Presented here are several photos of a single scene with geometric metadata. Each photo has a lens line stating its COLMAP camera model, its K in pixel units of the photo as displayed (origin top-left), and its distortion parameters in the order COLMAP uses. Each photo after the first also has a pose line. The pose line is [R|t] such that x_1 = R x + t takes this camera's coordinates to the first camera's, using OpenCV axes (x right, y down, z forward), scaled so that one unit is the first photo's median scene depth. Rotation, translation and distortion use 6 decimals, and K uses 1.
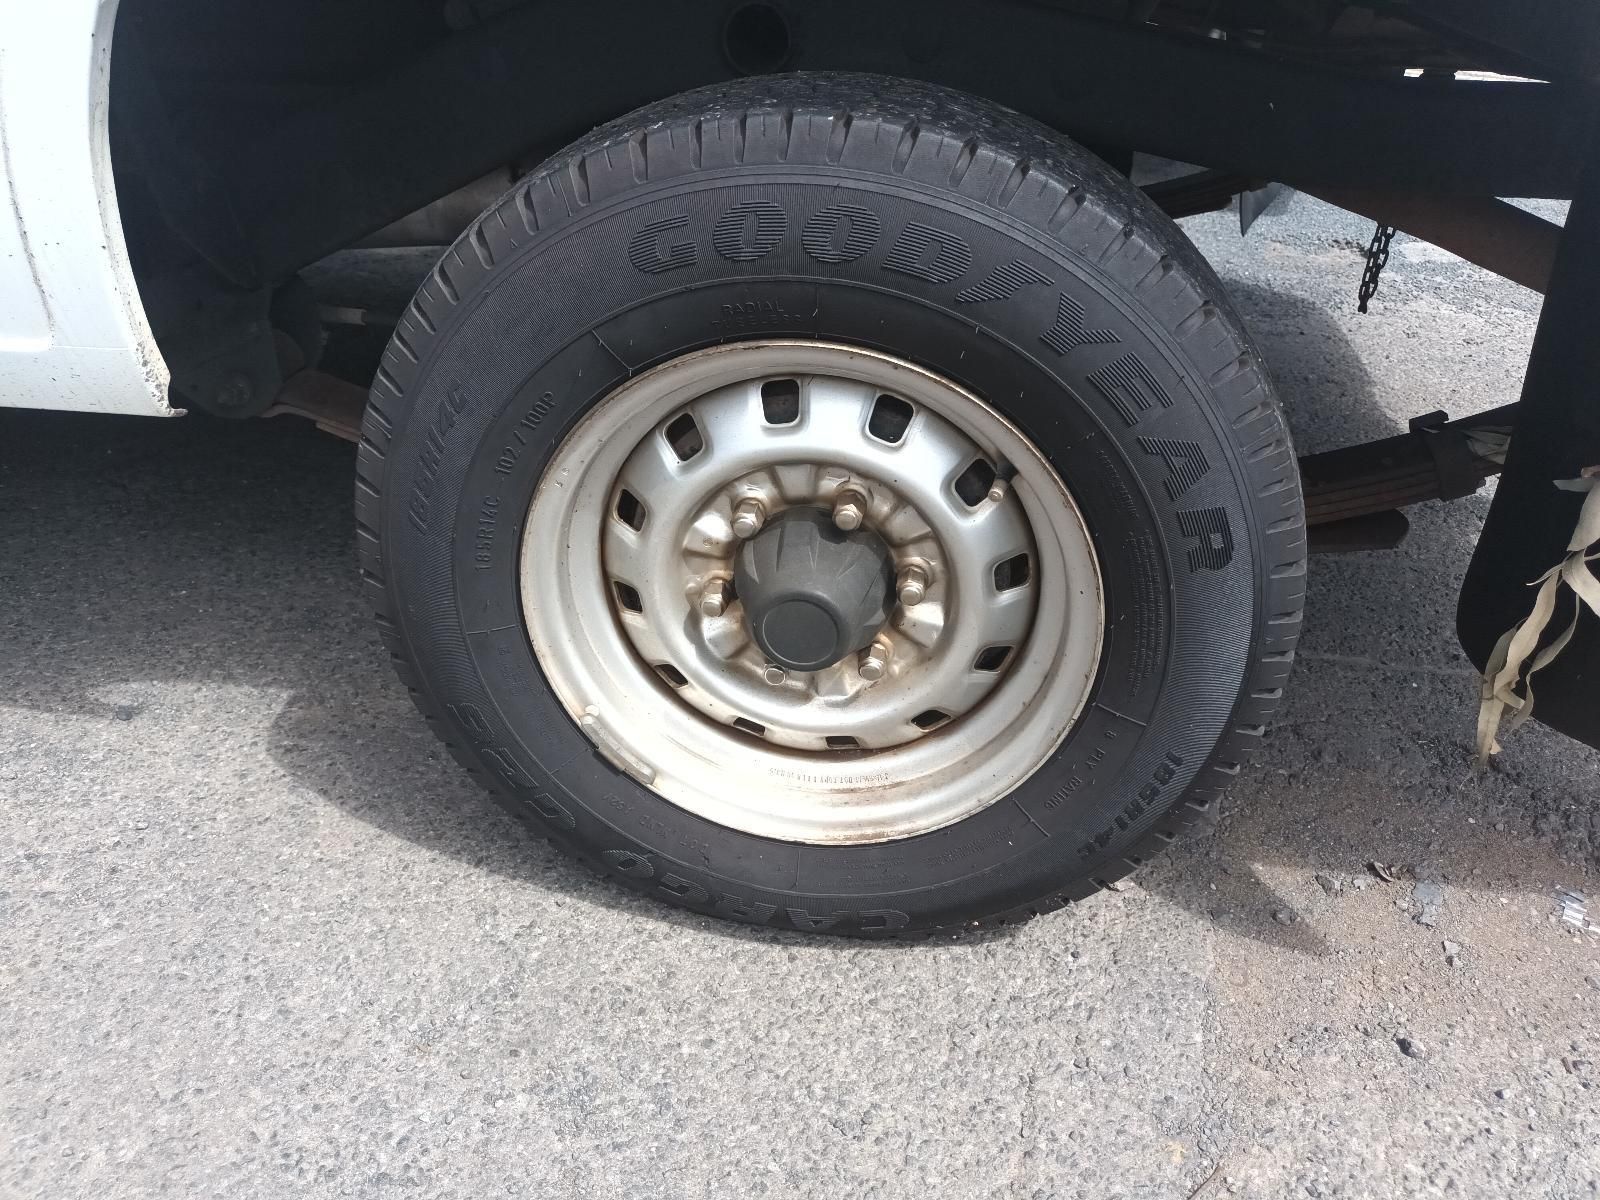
lens RADIAL K [[1207.7, 0, 800.6], [0, 1207.7, 593.8], [0, 0, 1]] dist [0.002897, -0.011271]
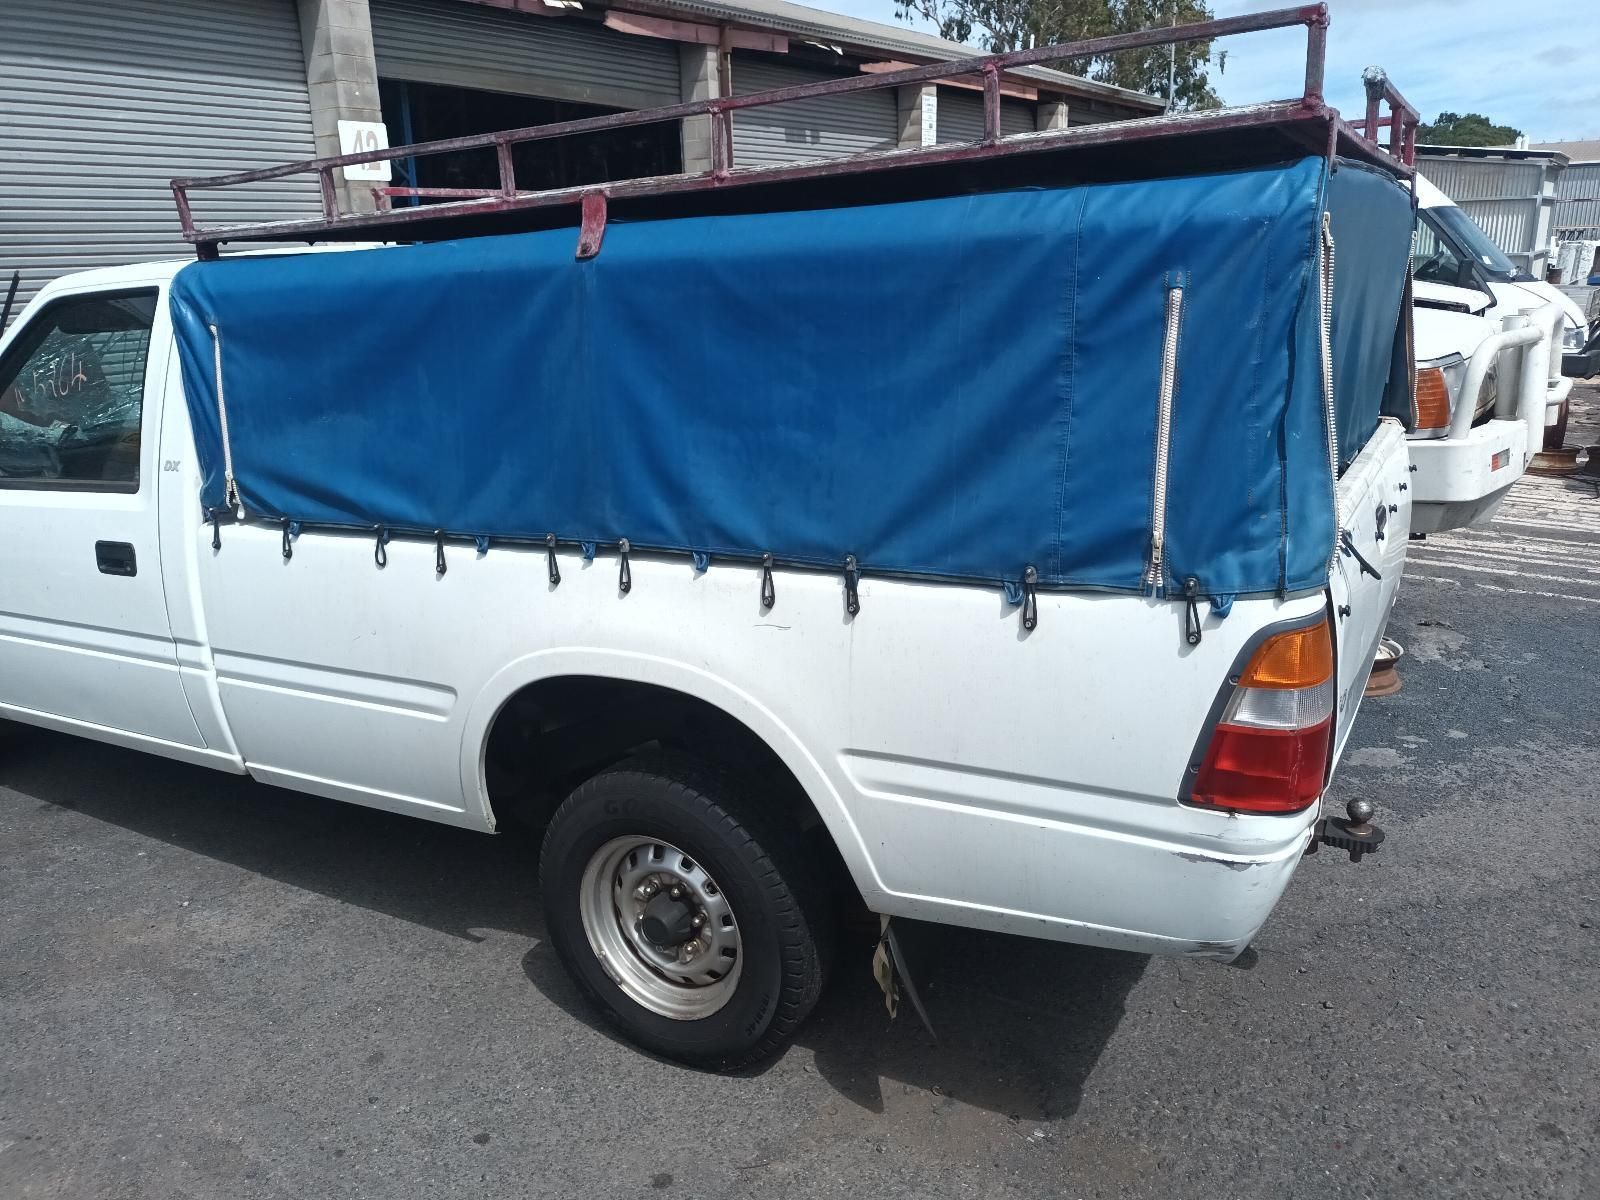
lens RADIAL K [[1207.7, 0, 800.6], [0, 1207.7, 593.8], [0, 0, 1]] dist [0.002897, -0.011271]
pose [[0.931254, 0.035796, -0.362609, 1.205594], [-0.135614, 0.957718, -0.253742, -0.050657], [0.338194, 0.285473, 0.896733, -1.545320]]
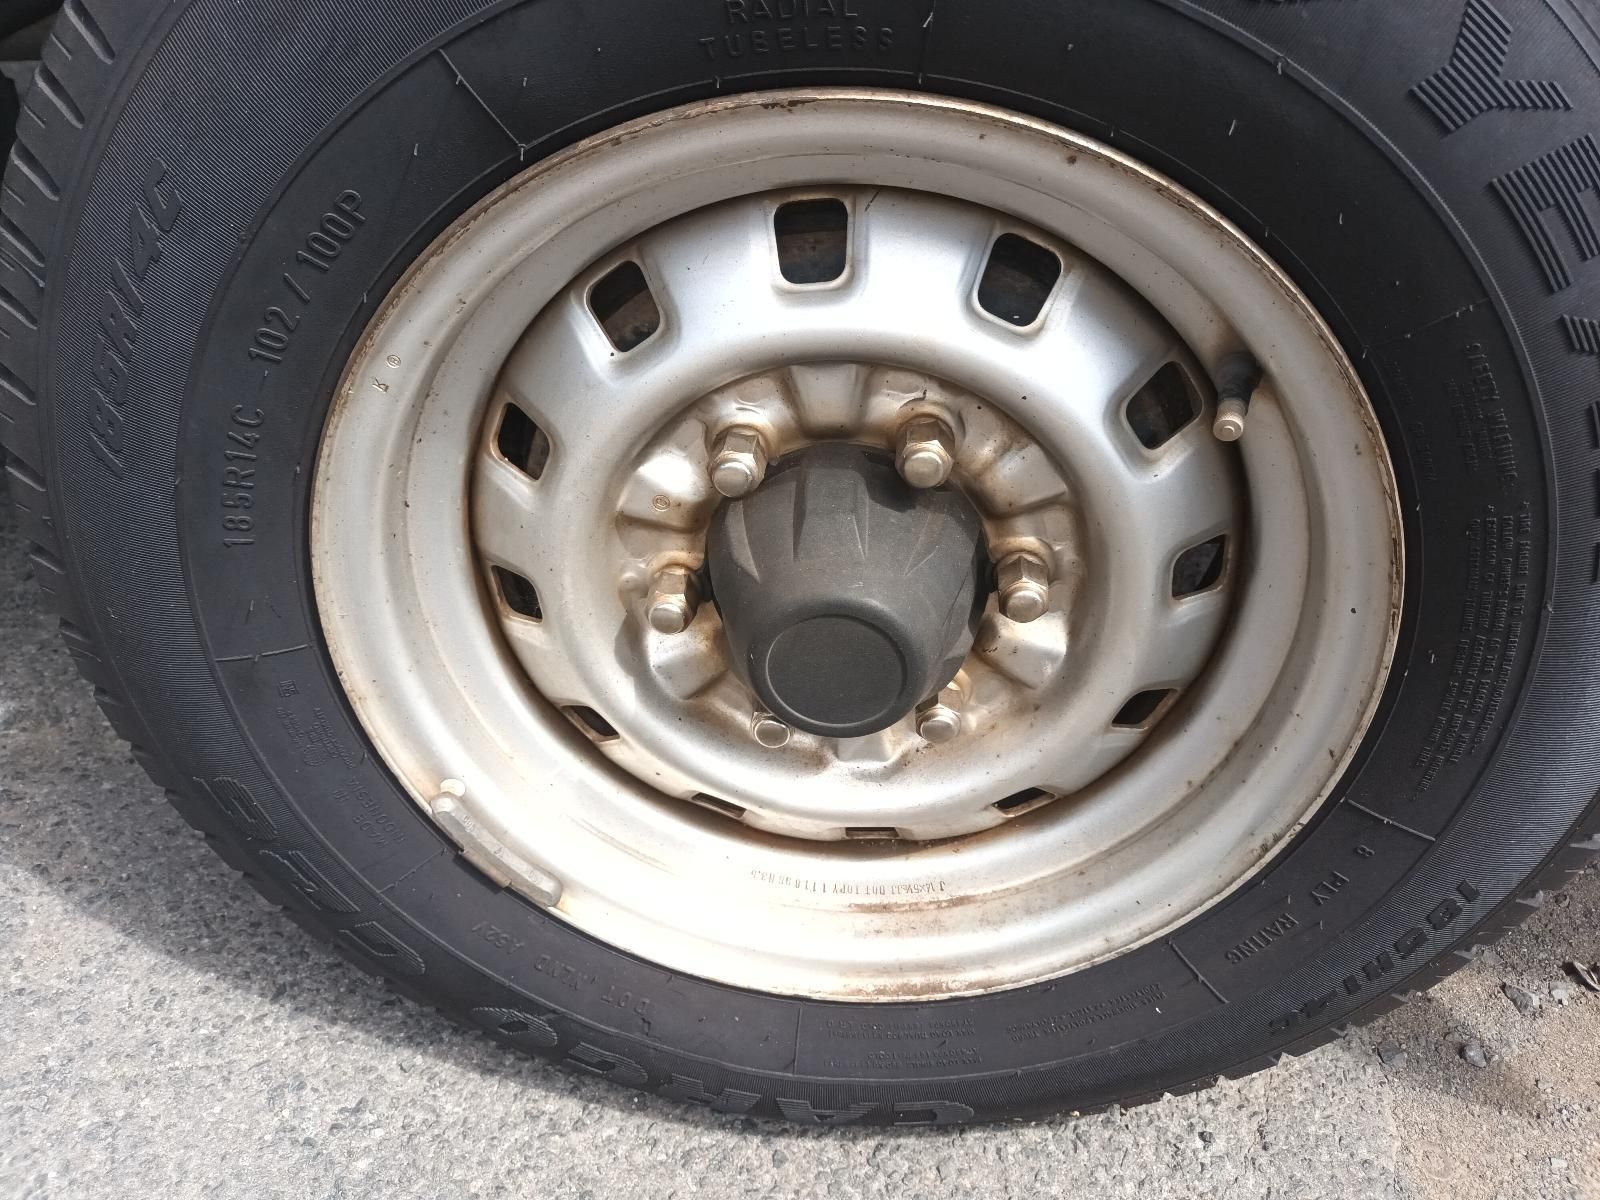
lens RADIAL K [[1216.0, 0, 811.4], [0, 1216.0, 603.7], [0, 0, 1]] dist [-0.017994, 0.006853]
pose [[0.995590, 0.012237, 0.093005, -0.055226], [-0.017114, 0.998509, 0.051832, -0.024312], [-0.092232, -0.053195, 0.994316, 0.400046]]
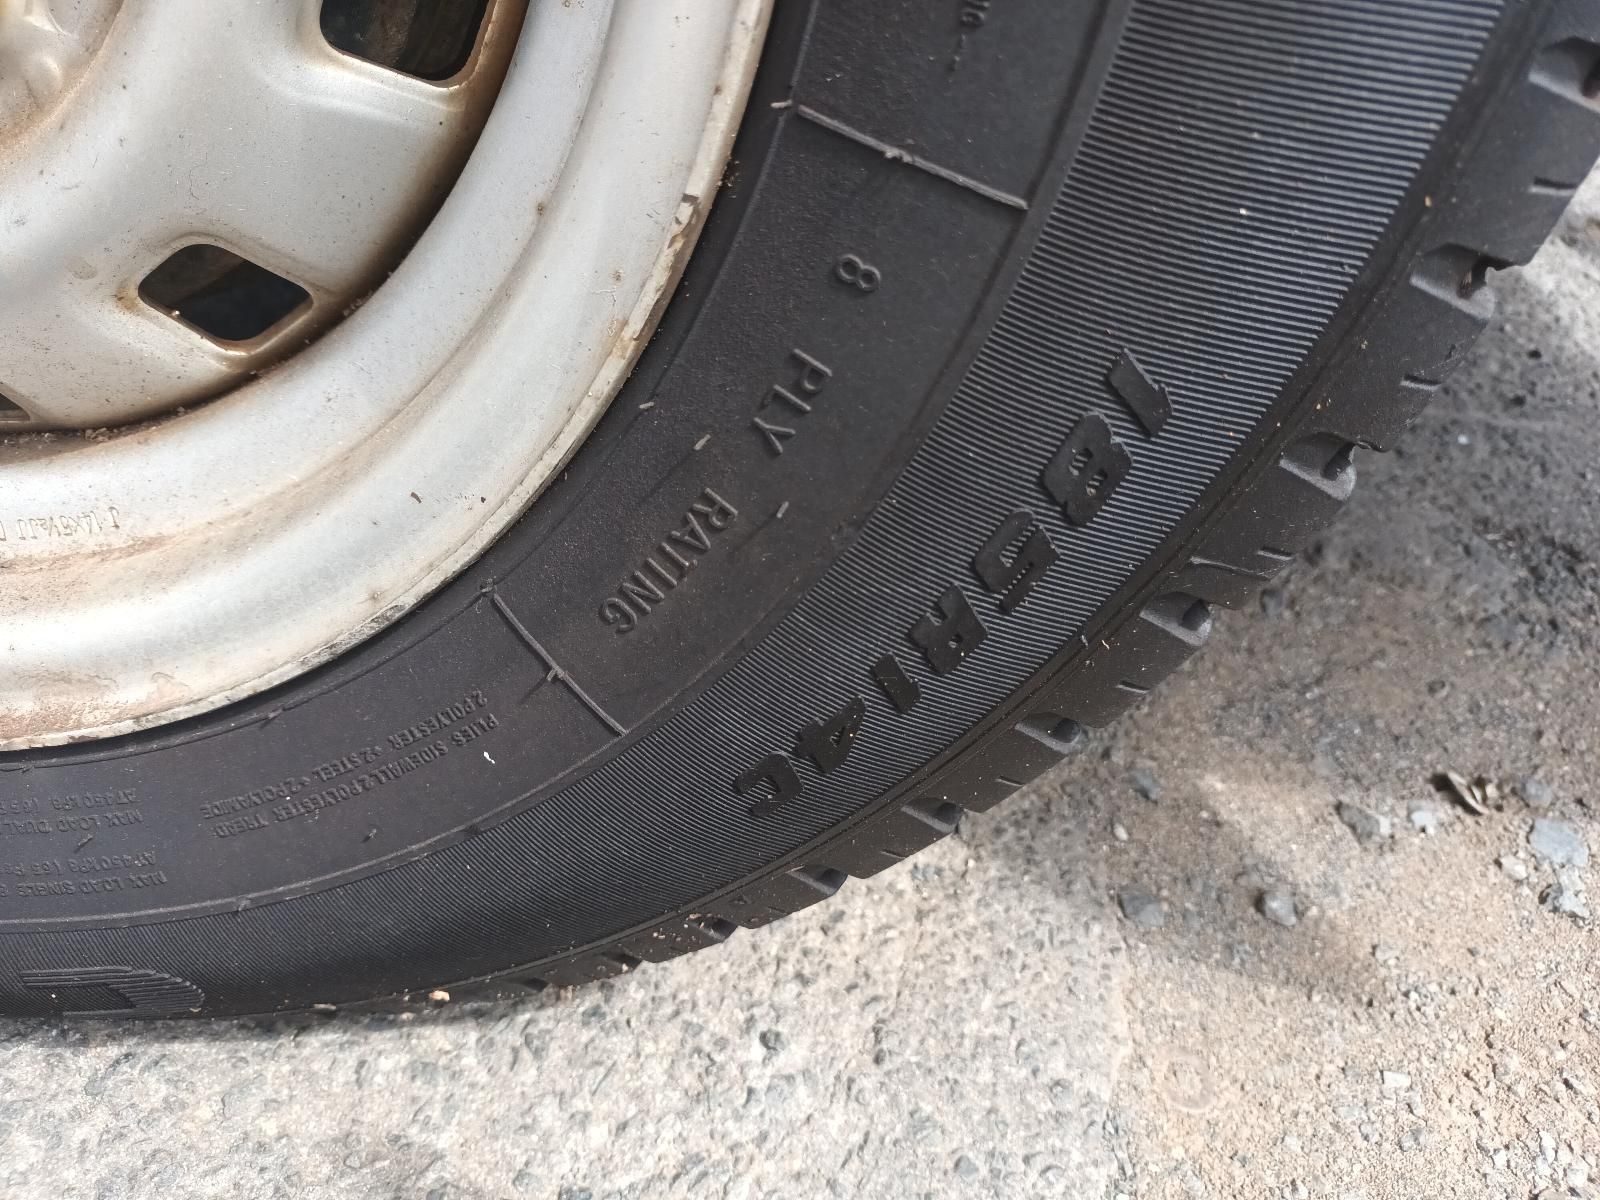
lens RADIAL K [[1221.7, 0, 822.2], [0, 1221.7, 600.4], [0, 0, 1]] dist [0.012259, -0.061881]
pose [[0.987628, 0.020683, 0.155443, 0.193852], [-0.039461, 0.992145, 0.118708, 0.130973], [-0.151766, -0.123373, 0.980686, 0.693362]]
